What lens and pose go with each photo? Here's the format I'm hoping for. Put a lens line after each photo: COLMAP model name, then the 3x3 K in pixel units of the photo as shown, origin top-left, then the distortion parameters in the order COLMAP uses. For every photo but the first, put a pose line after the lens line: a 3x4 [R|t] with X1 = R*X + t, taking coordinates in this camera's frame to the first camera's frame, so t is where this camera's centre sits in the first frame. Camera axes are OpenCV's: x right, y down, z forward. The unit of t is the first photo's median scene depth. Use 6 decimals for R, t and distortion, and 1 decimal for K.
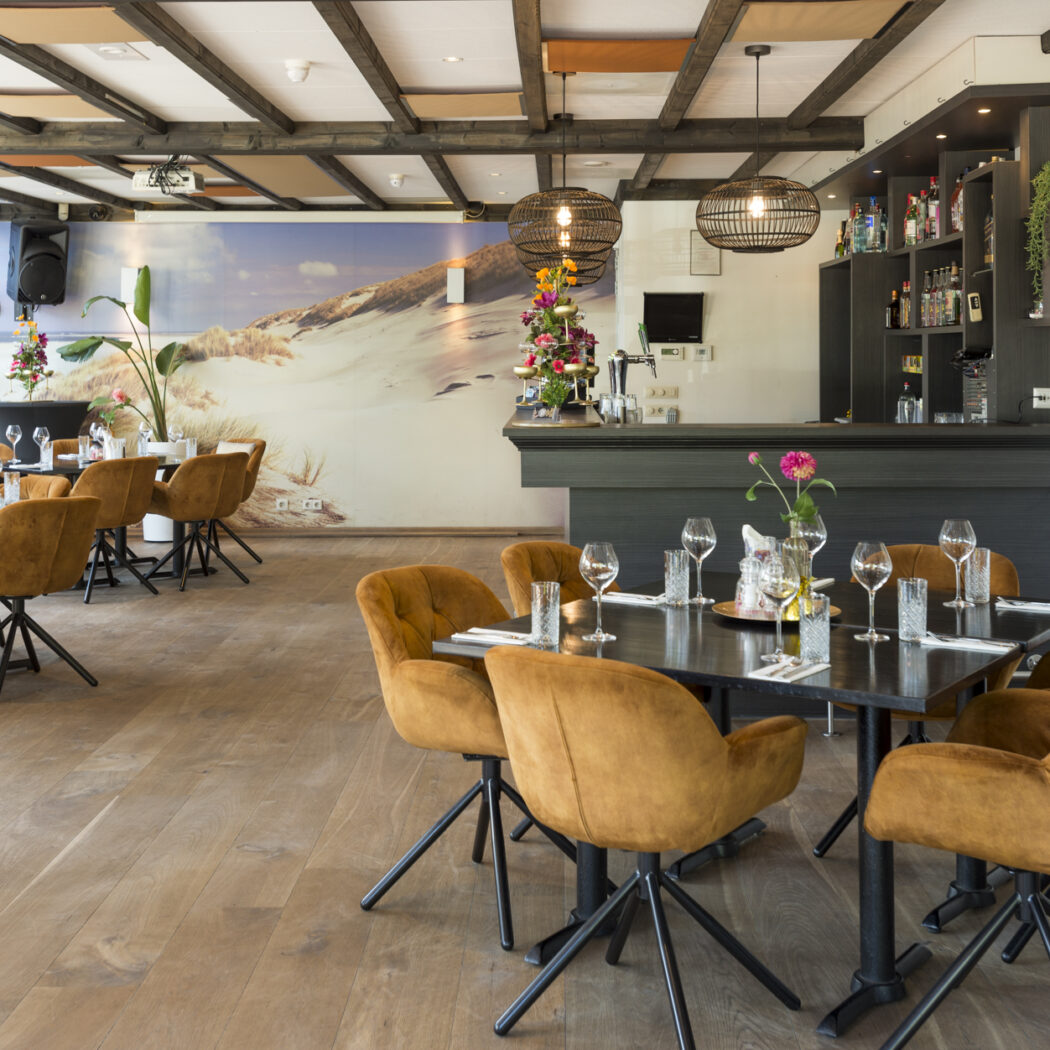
lens RADIAL K [[1566.9, 0, 525.0], [0, 1566.9, 525.0], [0, 0, 1]] dist [0.121090, -0.554653]
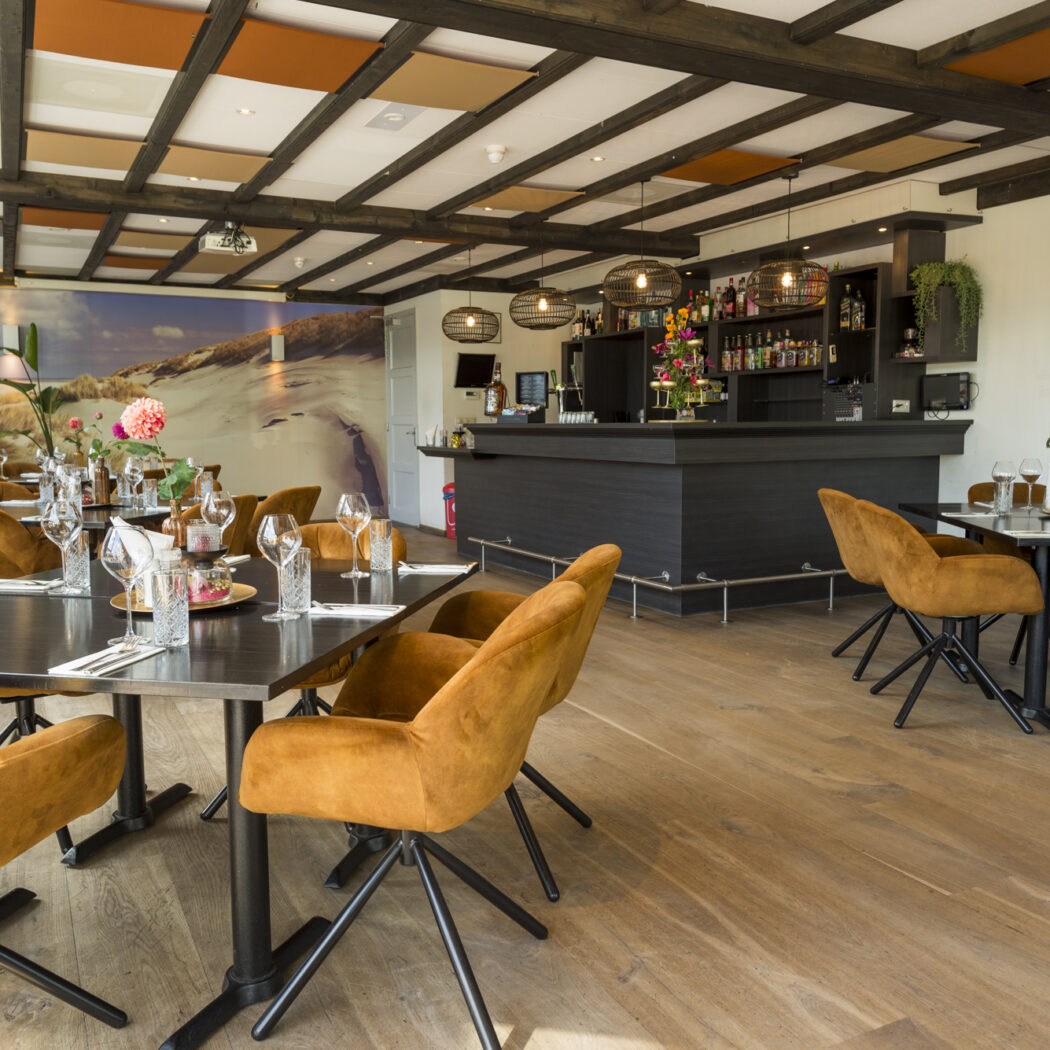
lens RADIAL K [[1027.2, 0, 525.0], [0, 1027.2, 525.0], [0, 0, 1]] dist [-0.010289, 0.005717]
pose [[0.885669, -0.046243, 0.462009, -0.269114], [0.052390, 0.998627, -0.000478, 0.012288], [-0.461352, 0.024628, 0.886875, 0.116727]]
